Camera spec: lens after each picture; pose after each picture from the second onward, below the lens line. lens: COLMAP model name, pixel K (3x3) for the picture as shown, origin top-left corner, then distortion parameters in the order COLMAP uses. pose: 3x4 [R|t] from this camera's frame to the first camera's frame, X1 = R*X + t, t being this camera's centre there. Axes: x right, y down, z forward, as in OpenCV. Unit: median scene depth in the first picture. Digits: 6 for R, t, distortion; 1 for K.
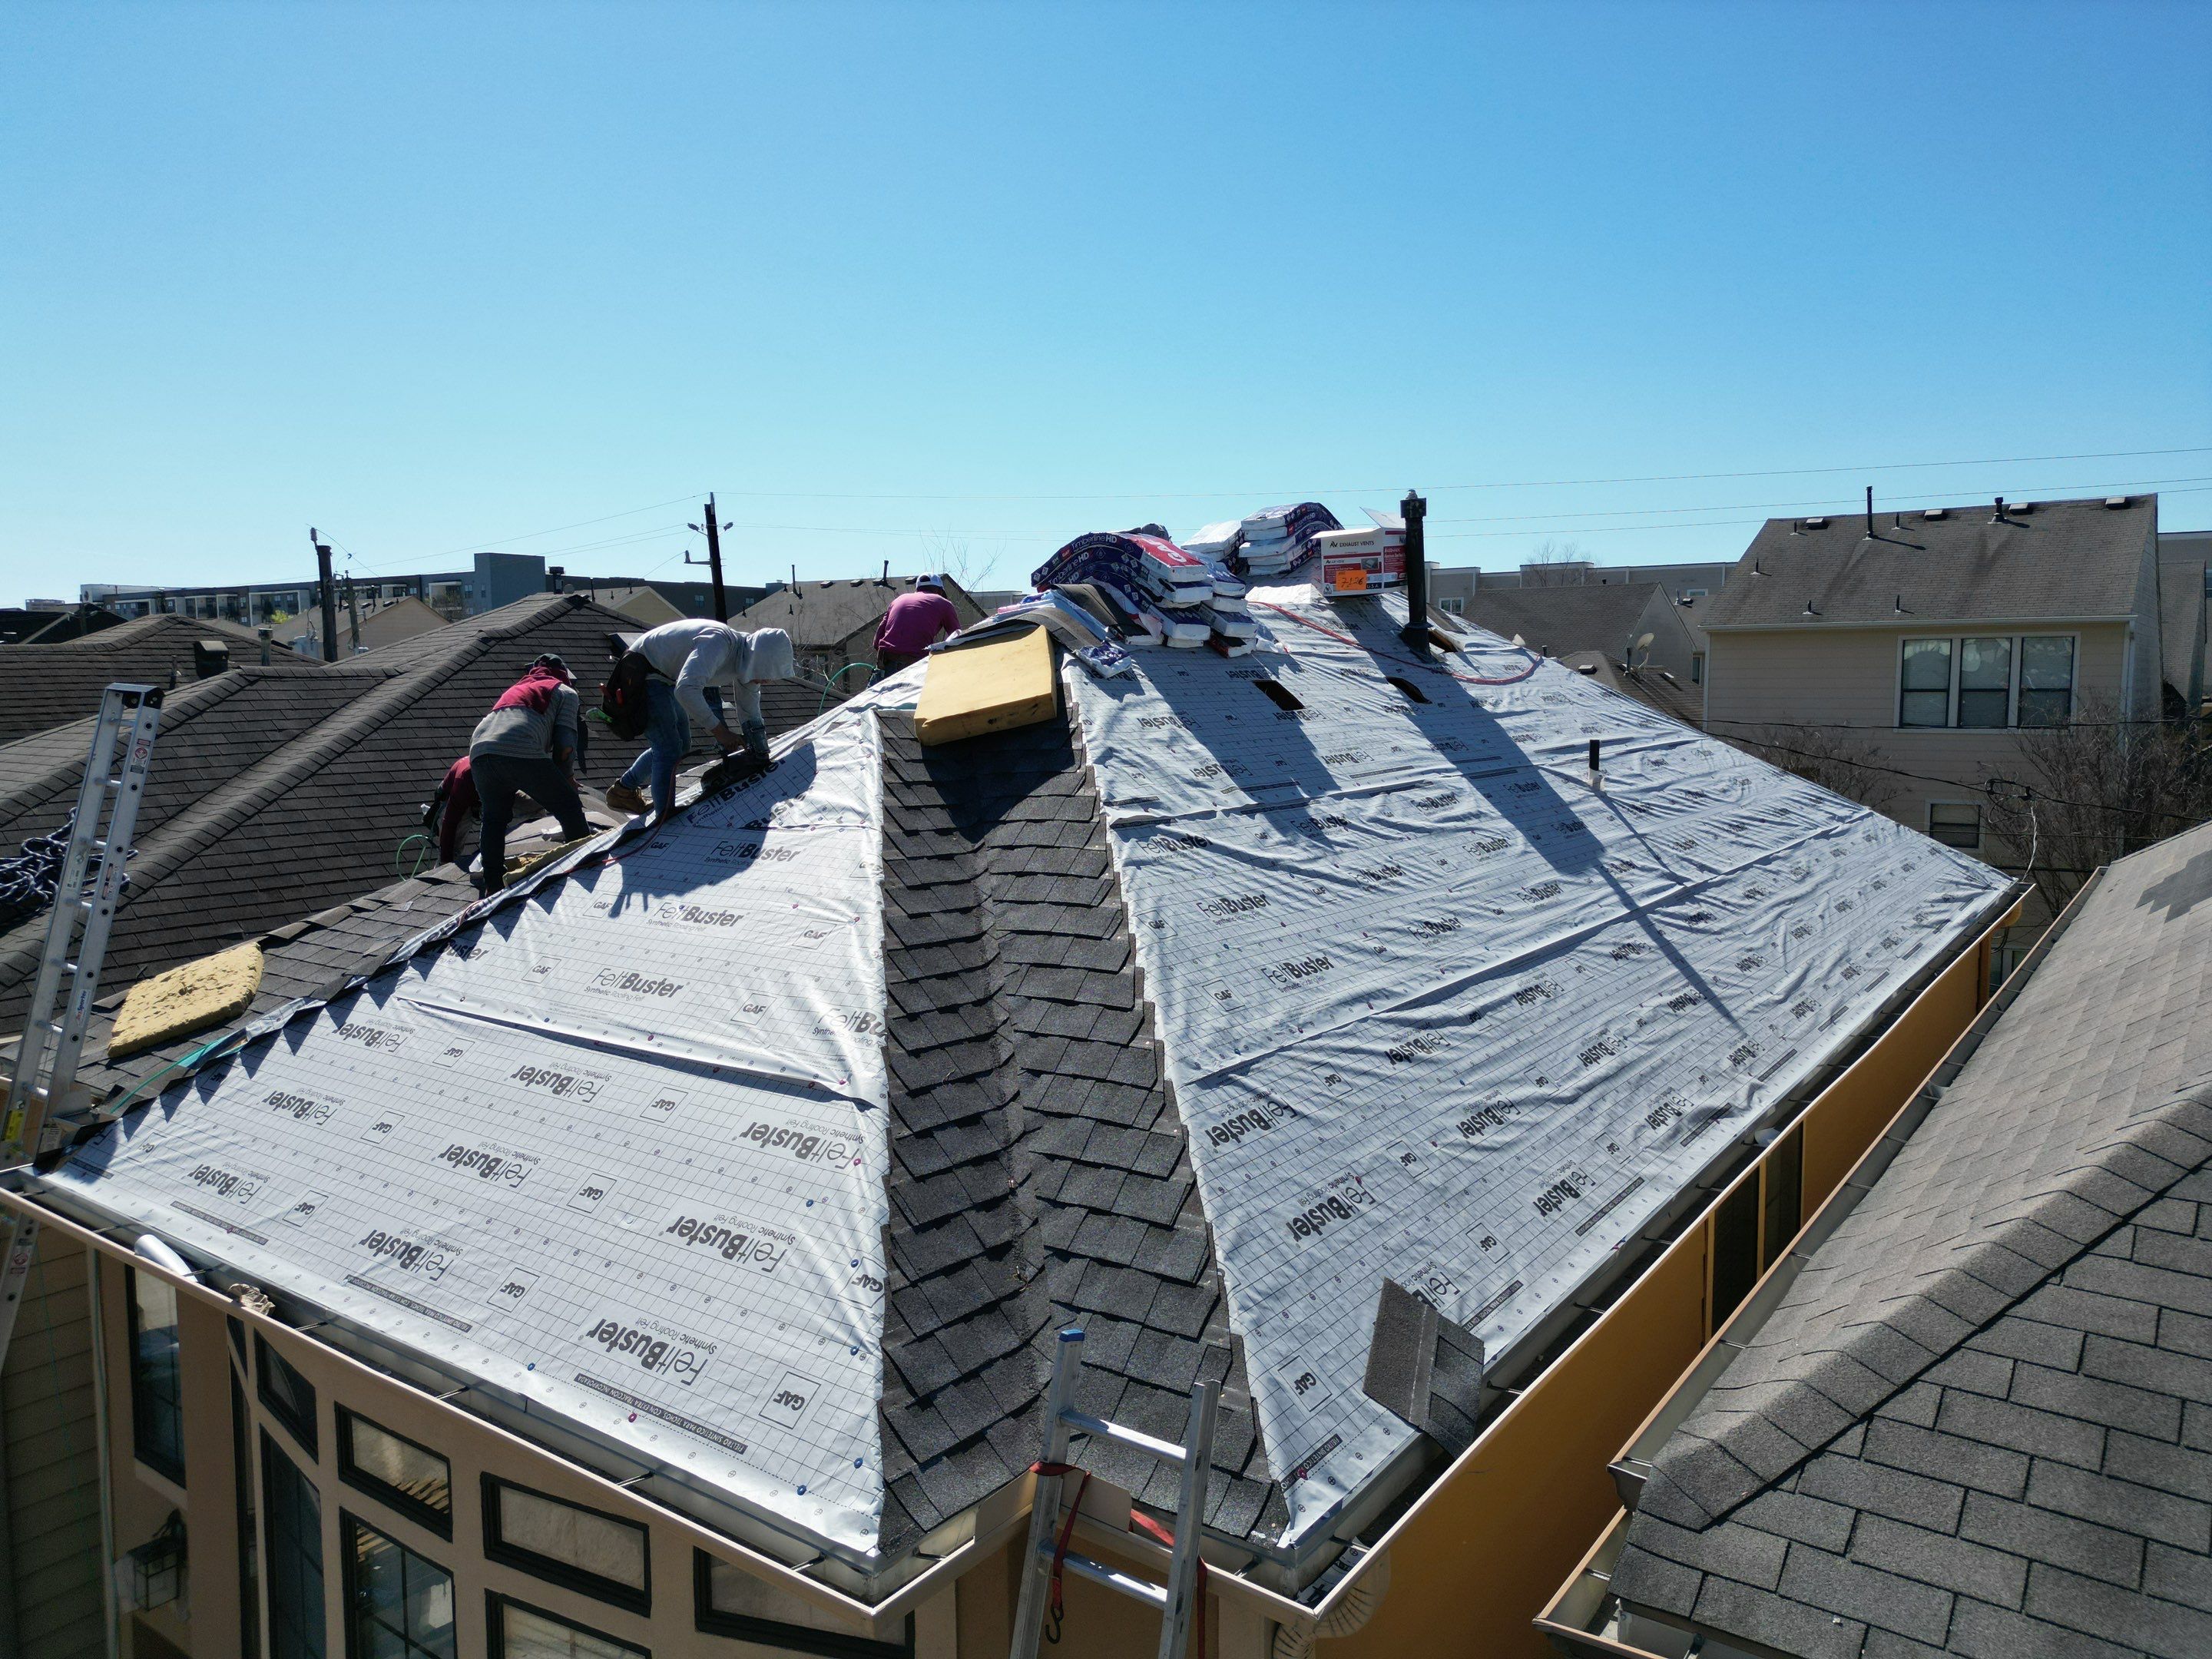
lens RADIAL K [[1543.5, 0, 1107.9], [0, 1543.5, 822.1], [0, 0, 1]] dist [0.072000, -0.068750]
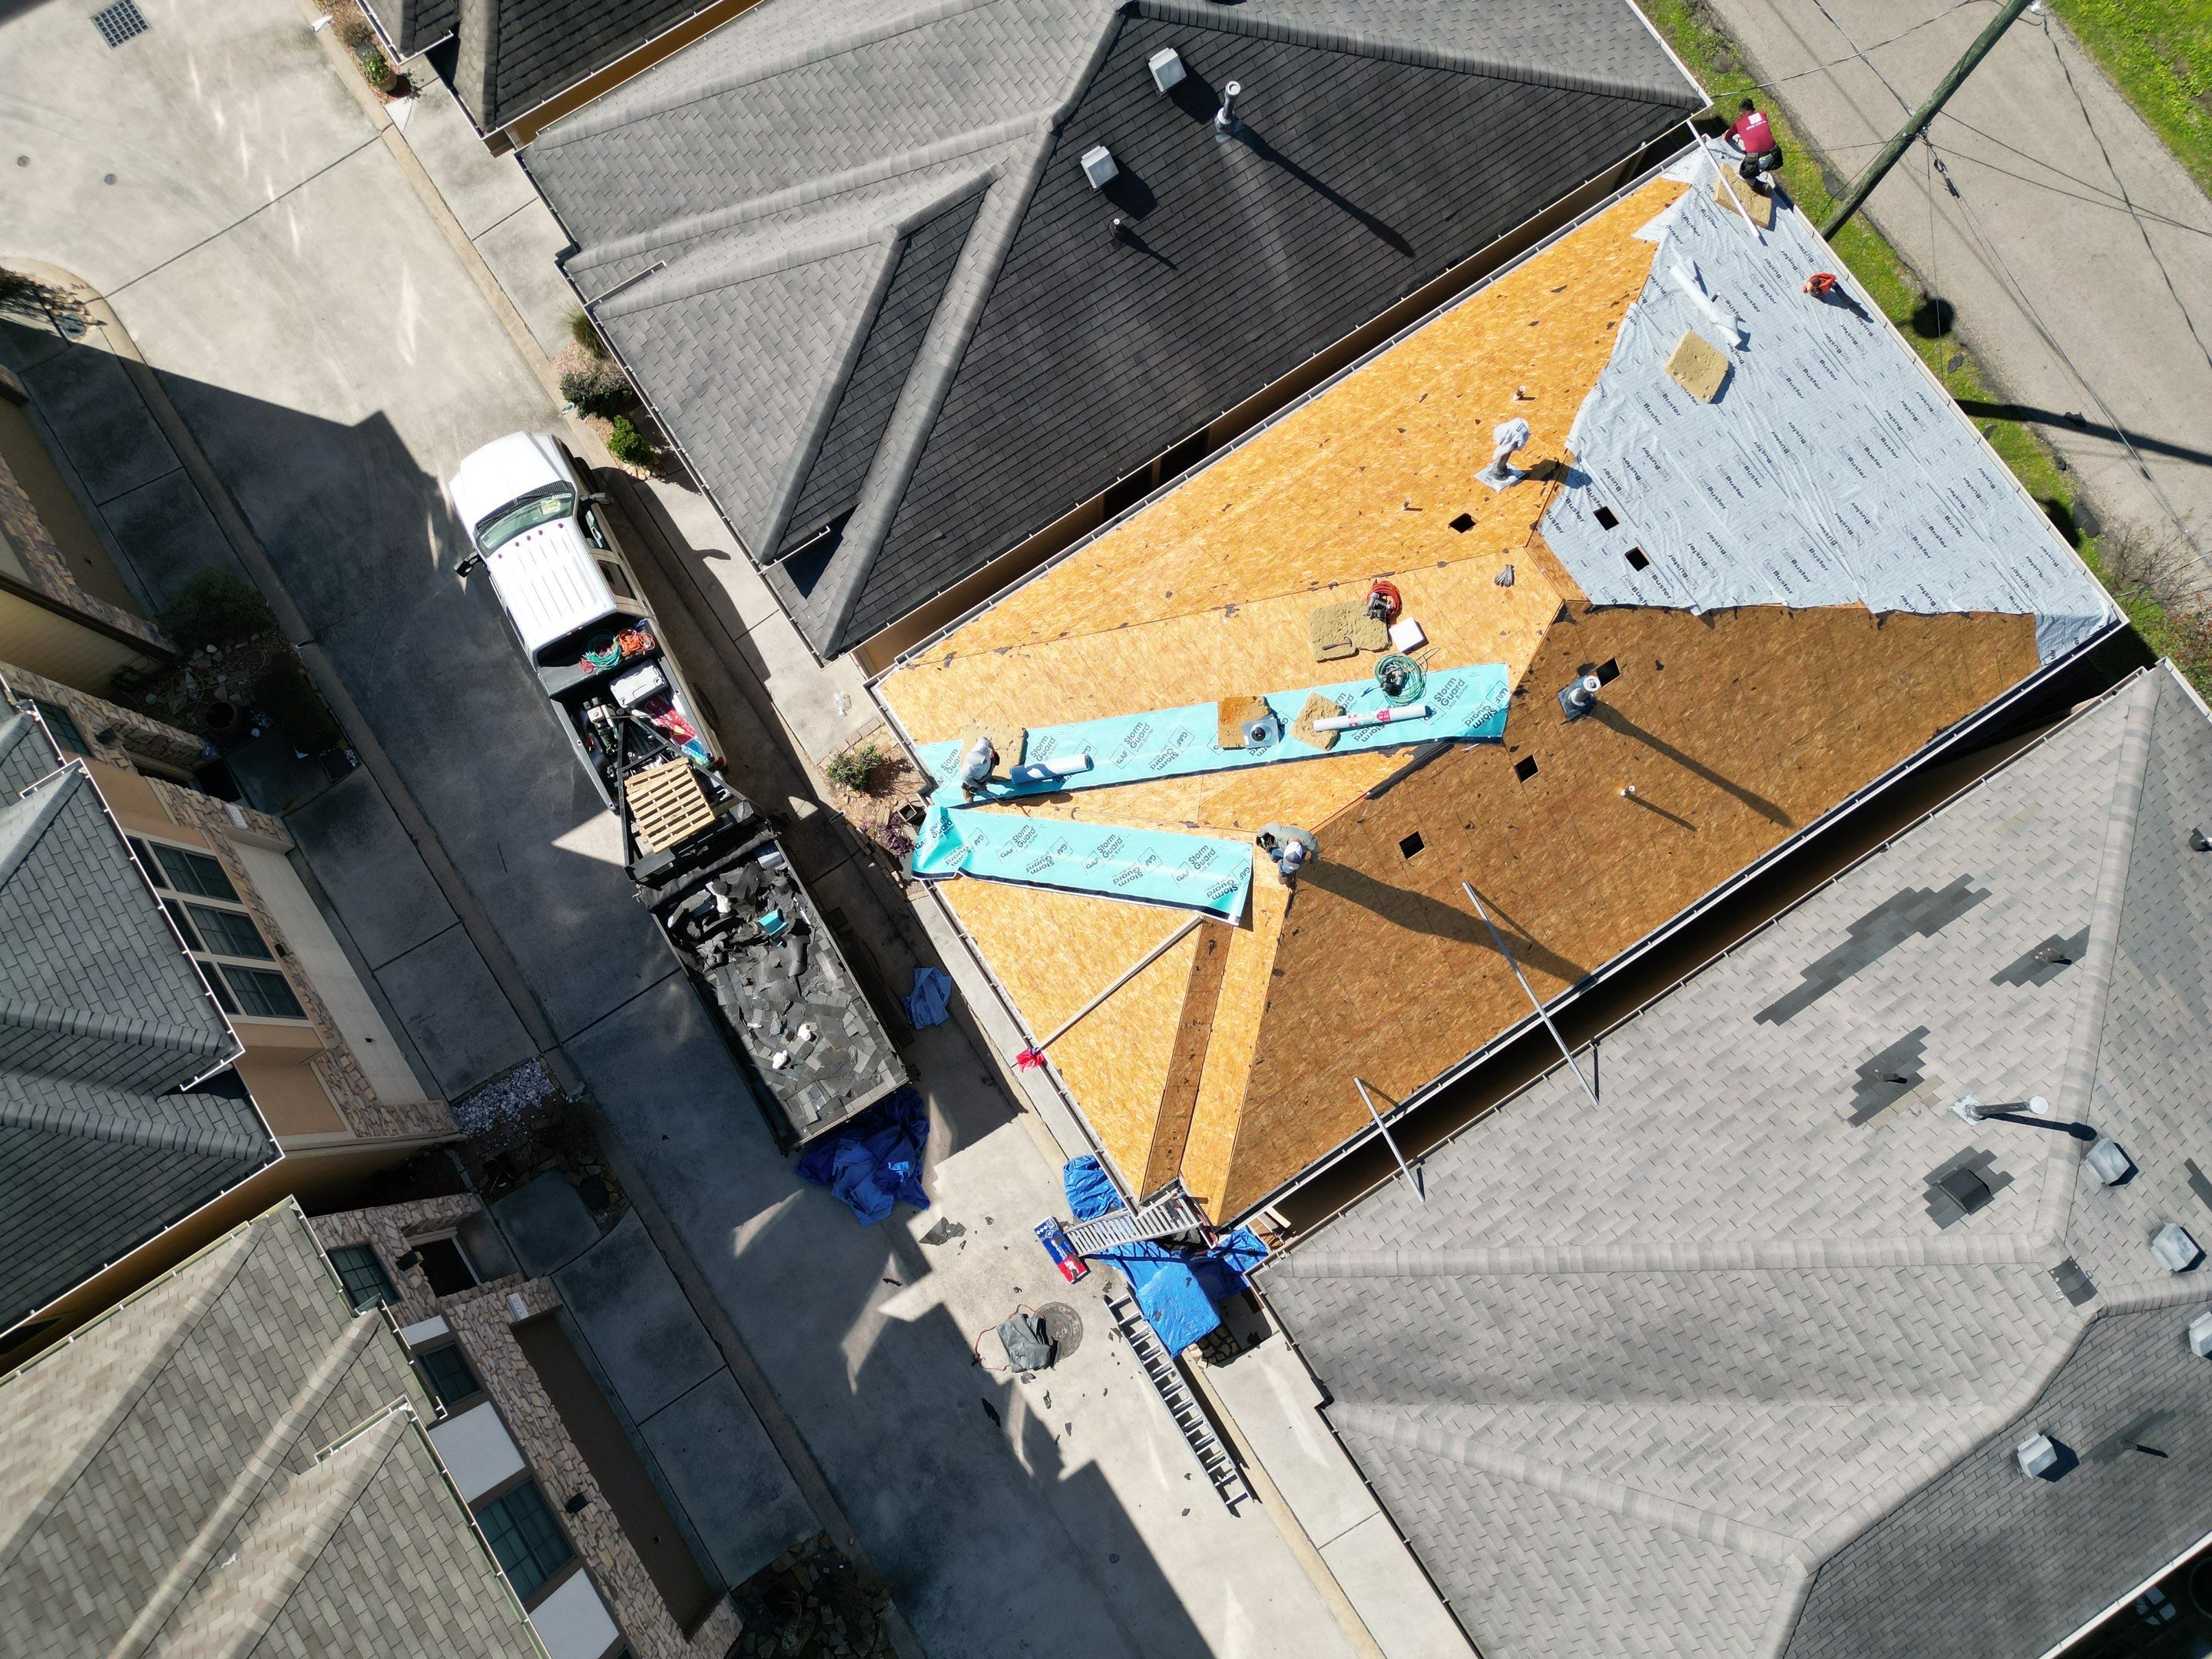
lens RADIAL K [[1537.4, 0, 1108.4], [0, 1537.4, 822.8], [0, 0, 1]] dist [0.073208, -0.067029]
pose [[0.937247, 0.343412, -0.060296, -0.210376], [-0.029937, 0.251557, 0.967379, -2.742537], [0.347378, -0.904869, 0.246052, 0.477074]]
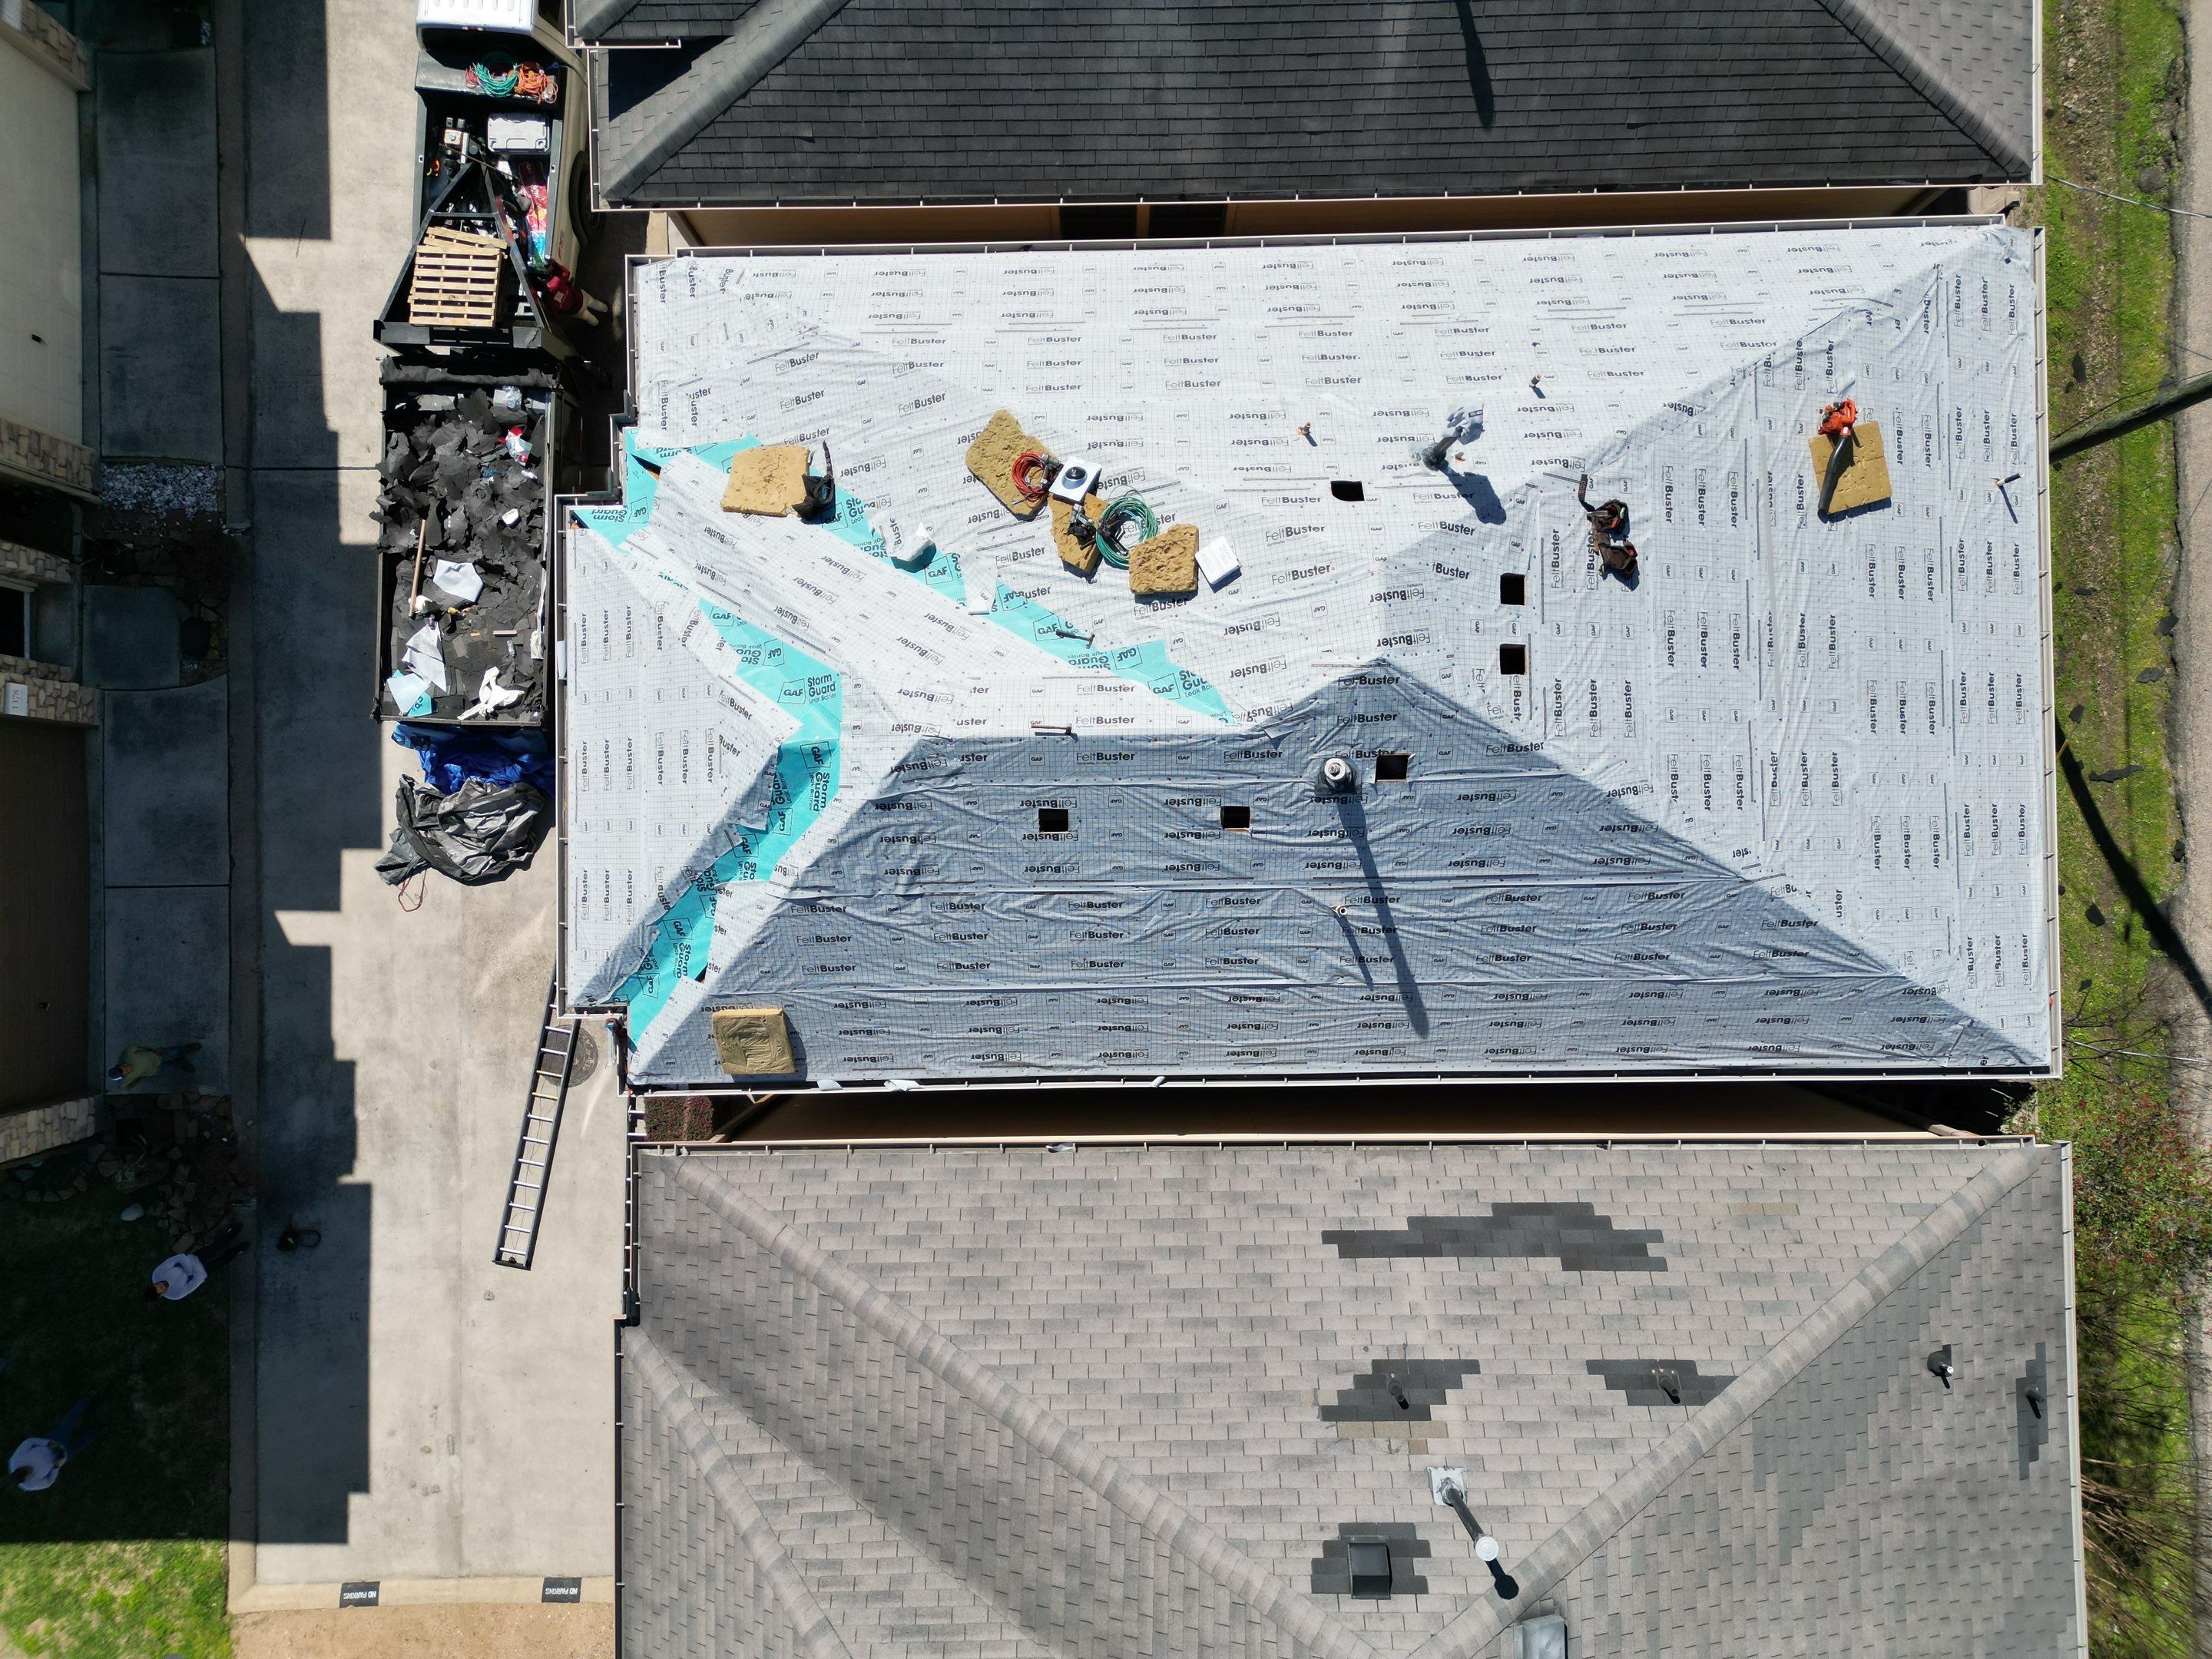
lens RADIAL K [[1543.5, 0, 1107.9], [0, 1543.5, 822.1], [0, 0, 1]] dist [0.072000, -0.068750]
pose [[0.600601, 0.799425, -0.014084, 0.220063], [-0.069461, 0.069717, 0.995146, -2.191188], [0.796526, -0.596707, 0.097401, 1.155044]]
